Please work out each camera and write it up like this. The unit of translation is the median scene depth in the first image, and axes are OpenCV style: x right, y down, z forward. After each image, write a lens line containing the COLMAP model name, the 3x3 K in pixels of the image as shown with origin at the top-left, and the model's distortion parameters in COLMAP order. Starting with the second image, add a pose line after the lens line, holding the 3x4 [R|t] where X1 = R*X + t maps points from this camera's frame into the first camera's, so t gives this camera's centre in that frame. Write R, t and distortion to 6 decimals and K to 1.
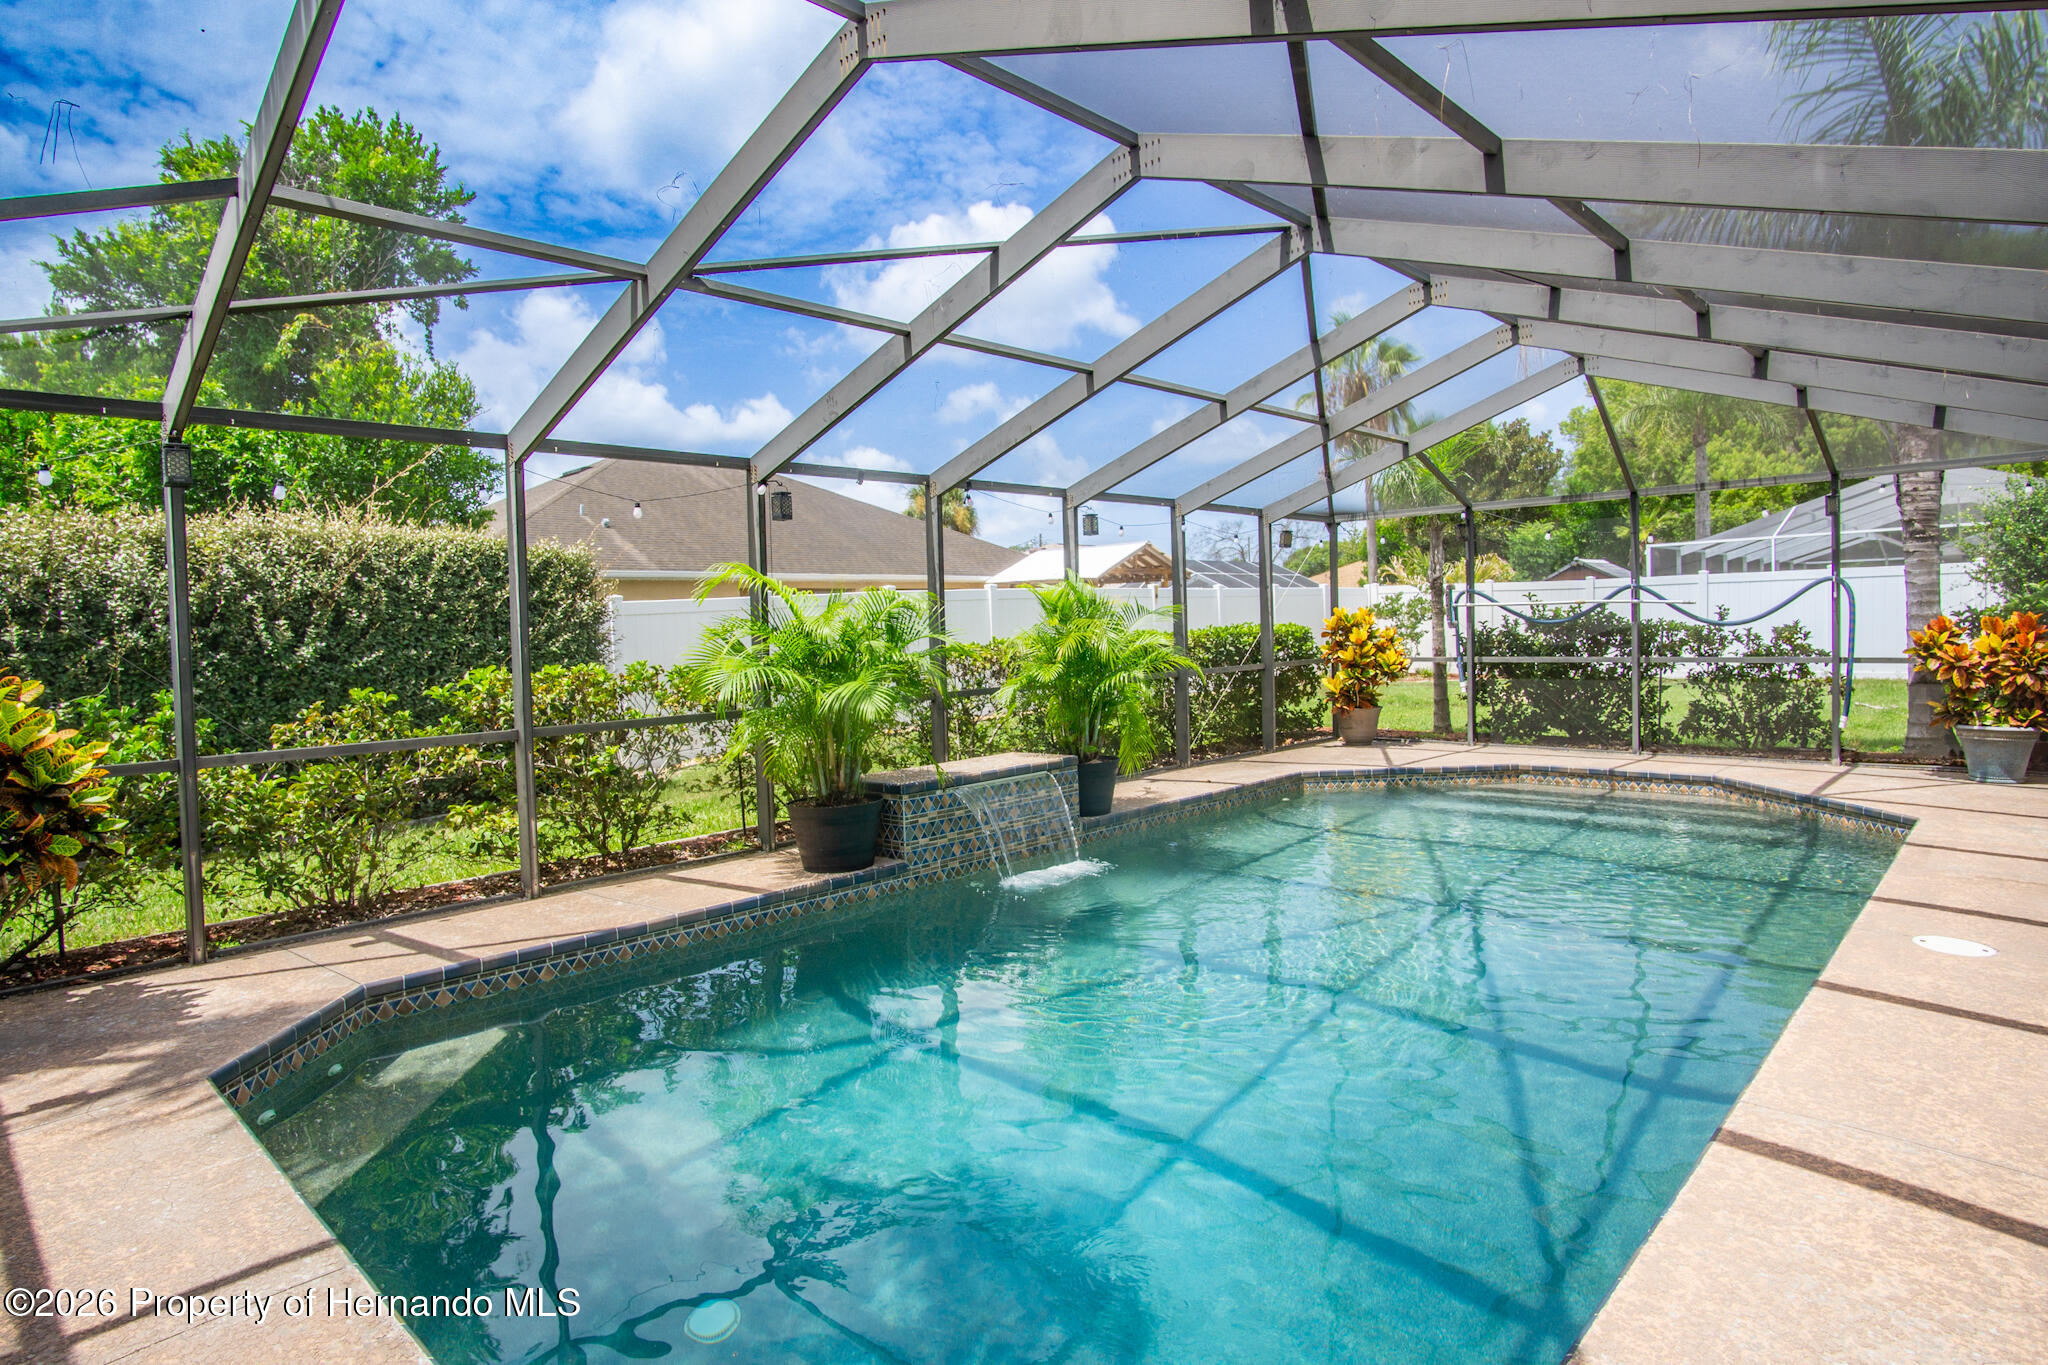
lens RADIAL K [[1127.2, 0, 1026.3], [0, 1127.2, 634.1], [0, 0, 1]] dist [-0.005257, -0.000860]
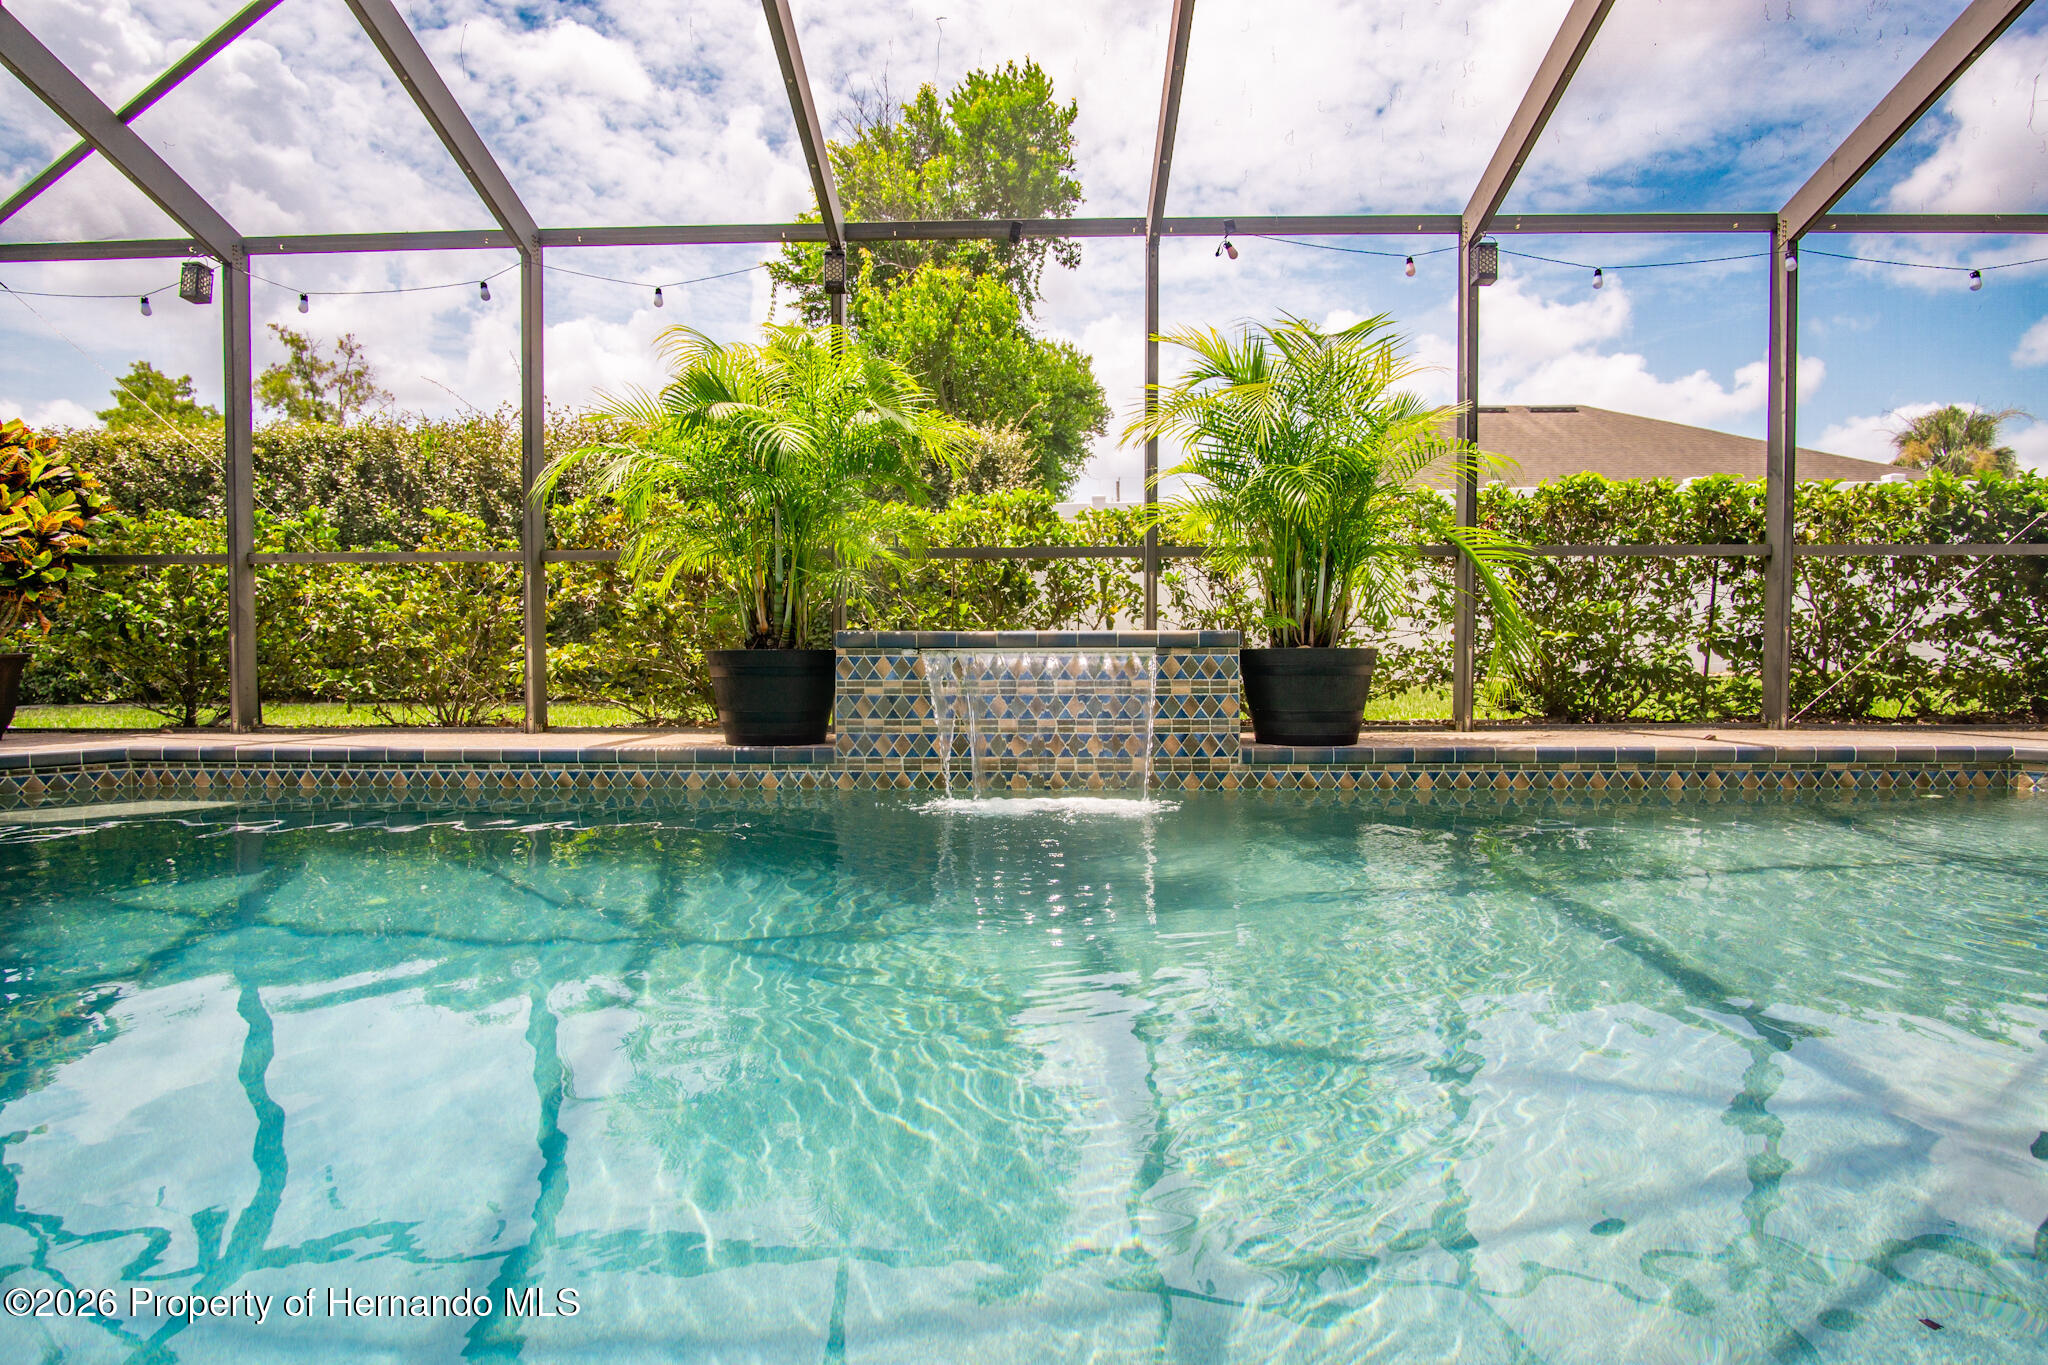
lens RADIAL K [[1127.2, 0, 1026.3], [0, 1127.2, 634.1], [0, 0, 1]] dist [-0.005257, -0.000860]
pose [[0.660846, 0.016484, -0.750340, 0.476947], [-0.024476, 0.999700, 0.000405, 0.133731], [0.750122, 0.018098, 0.661052, 0.651091]]
